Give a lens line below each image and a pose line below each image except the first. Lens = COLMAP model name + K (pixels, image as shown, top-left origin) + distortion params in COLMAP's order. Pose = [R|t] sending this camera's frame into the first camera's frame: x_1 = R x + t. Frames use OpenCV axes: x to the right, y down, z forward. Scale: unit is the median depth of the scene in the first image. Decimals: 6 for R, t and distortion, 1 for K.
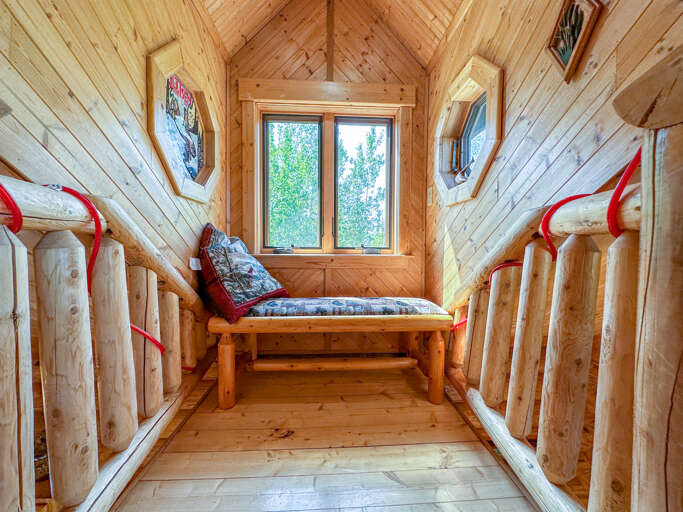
lens RADIAL K [[273.4, 0, 341.5], [0, 273.4, 256.0], [0, 0, 1]] dist [-0.000442, -0.000249]
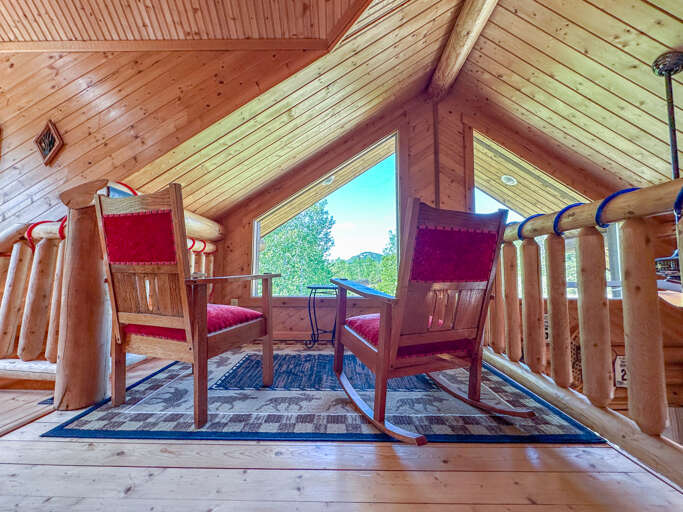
lens RADIAL K [[273.4, 0, 341.5], [0, 273.4, 256.0], [0, 0, 1]] dist [-0.000442, -0.000249]
pose [[0.058005, 0.063139, 0.996318, -1.037864], [0.020414, 0.997714, -0.064416, 0.219744], [-0.998108, 0.024075, 0.056584, -1.306655]]
